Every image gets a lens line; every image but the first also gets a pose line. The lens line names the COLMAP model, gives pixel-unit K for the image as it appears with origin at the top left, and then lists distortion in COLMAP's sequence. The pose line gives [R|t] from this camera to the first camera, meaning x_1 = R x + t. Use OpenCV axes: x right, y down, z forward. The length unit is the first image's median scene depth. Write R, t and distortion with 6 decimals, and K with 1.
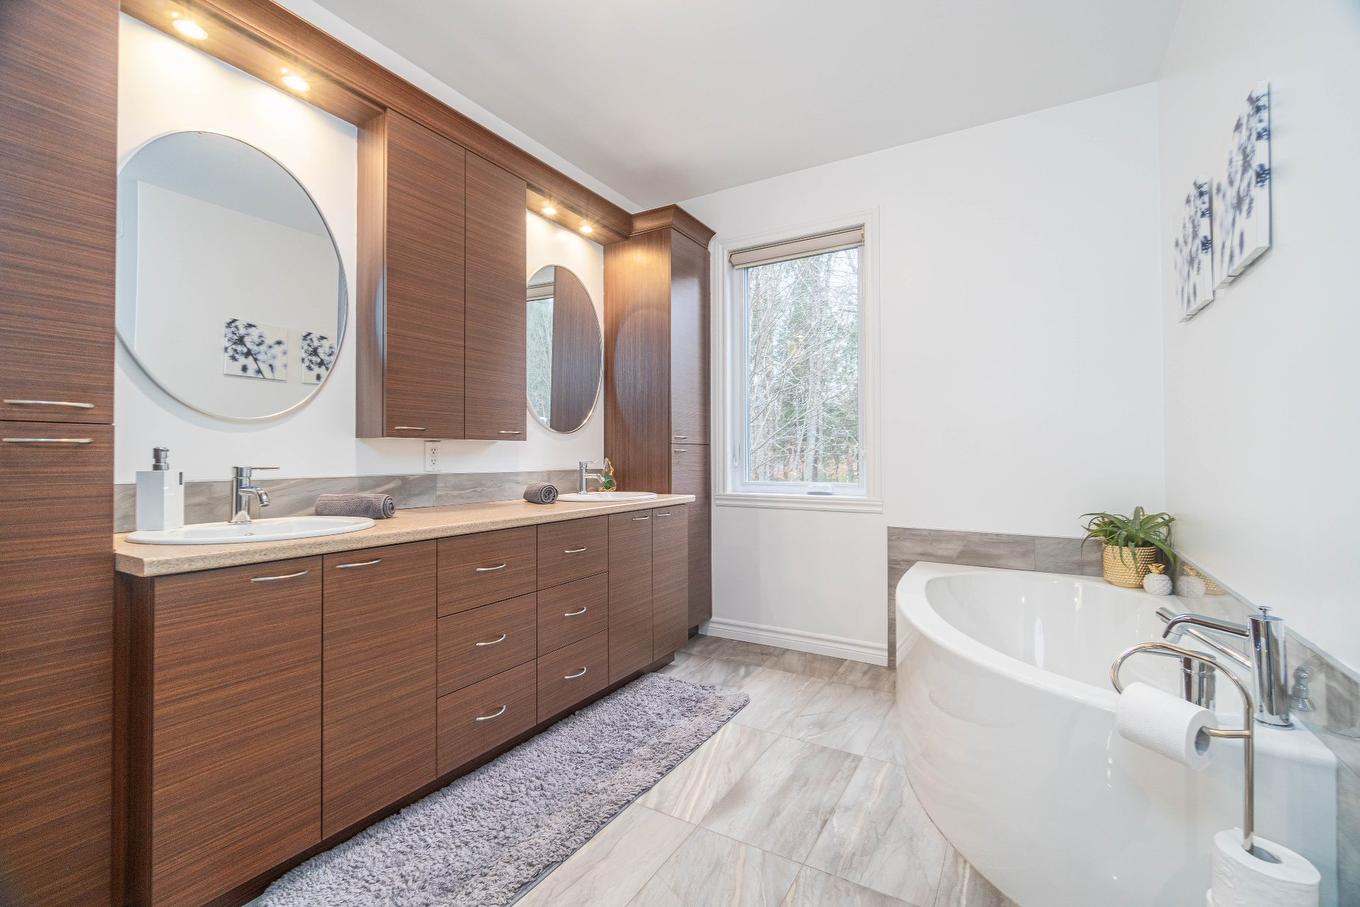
lens RADIAL K [[586.4, 0, 681.4], [0, 586.4, 449.2], [0, 0, 1]] dist [0.002111, 0.000344]
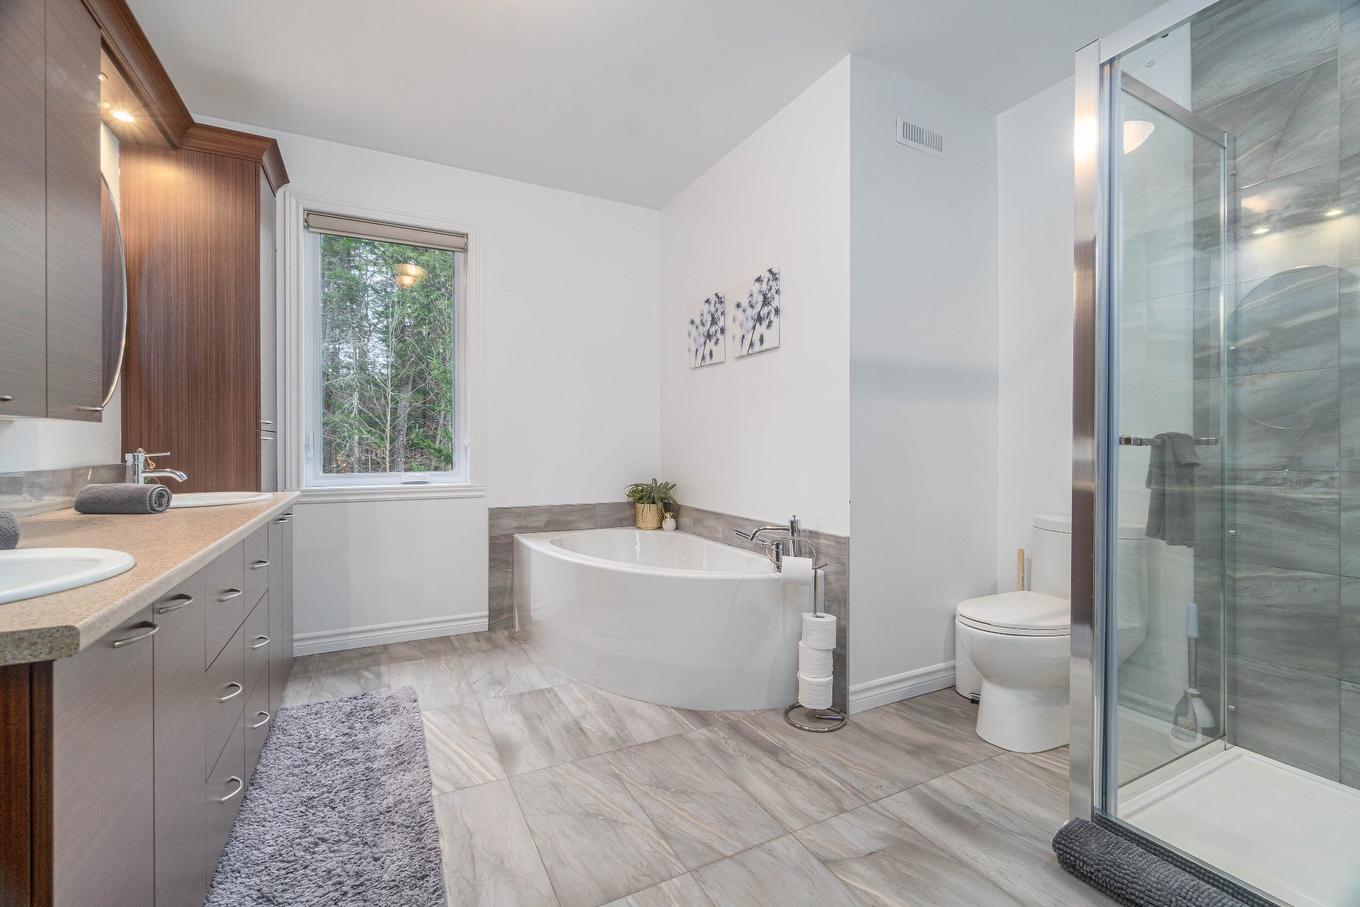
lens RADIAL K [[586.4, 0, 681.4], [0, 586.4, 449.2], [0, 0, 1]] dist [0.002111, 0.000344]
pose [[0.531464, -0.002192, 0.847078, -0.485986], [-0.010964, 0.999895, 0.009467, 0.003075], [-0.847010, -0.014319, 0.531384, 0.090586]]
